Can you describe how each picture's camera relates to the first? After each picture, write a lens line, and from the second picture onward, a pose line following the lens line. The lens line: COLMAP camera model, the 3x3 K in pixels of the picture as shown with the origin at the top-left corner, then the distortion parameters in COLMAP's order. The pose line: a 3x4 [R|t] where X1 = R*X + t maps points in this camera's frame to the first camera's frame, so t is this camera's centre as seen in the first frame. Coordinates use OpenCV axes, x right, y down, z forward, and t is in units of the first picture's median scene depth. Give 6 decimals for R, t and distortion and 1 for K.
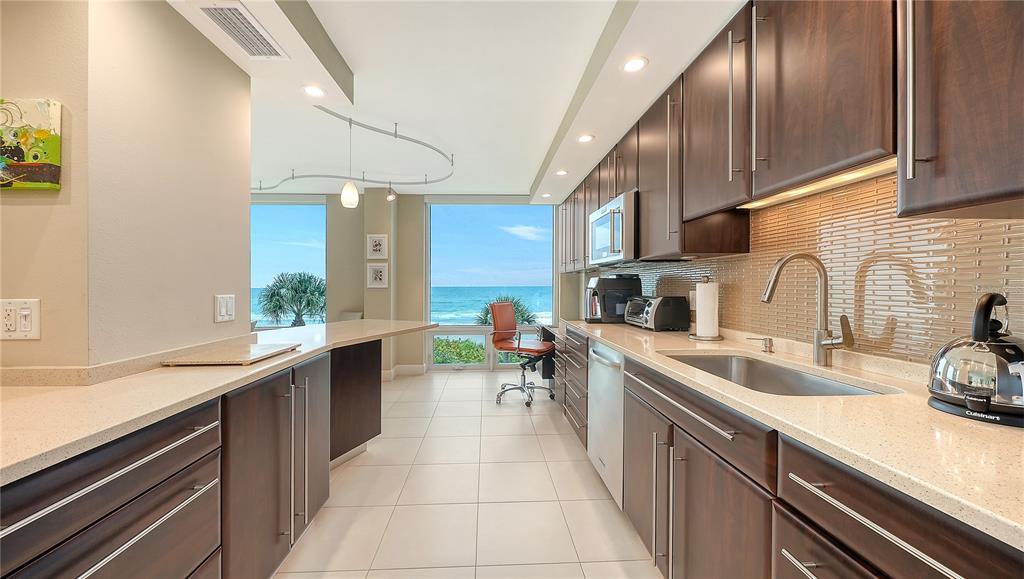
lens RADIAL K [[360.2, 0, 505.7], [0, 360.2, 285.4], [0, 0, 1]] dist [0.000022, -0.002663]
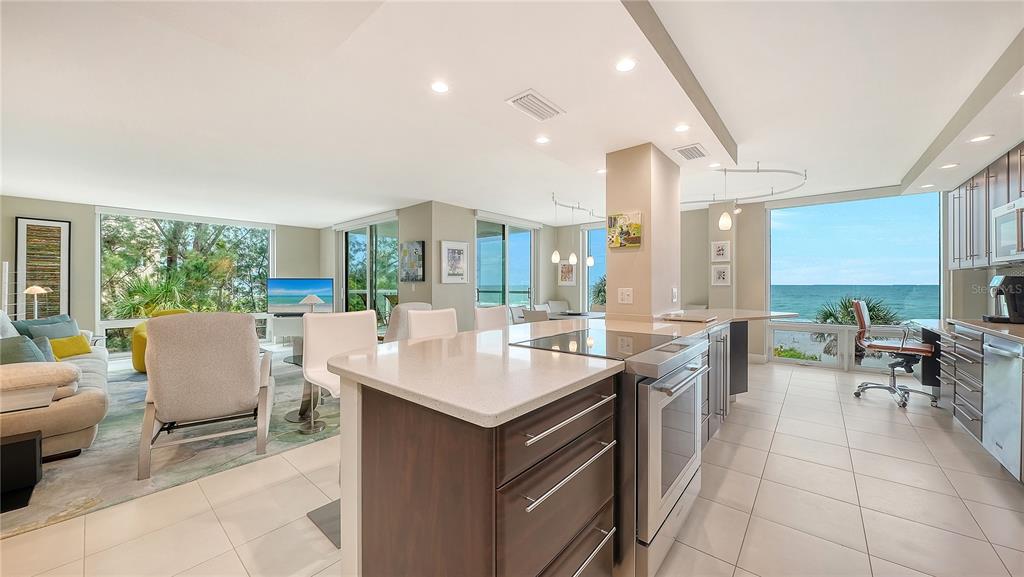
lens RADIAL K [[360.2, 0, 522.3], [0, 360.2, 279.8], [0, 0, 1]] dist [0.000022, -0.002663]
pose [[0.738122, -0.003982, -0.674656, -0.052262], [-0.002561, 0.999959, -0.008704, 0.000344], [0.674663, 0.008152, 0.738081, -0.585750]]
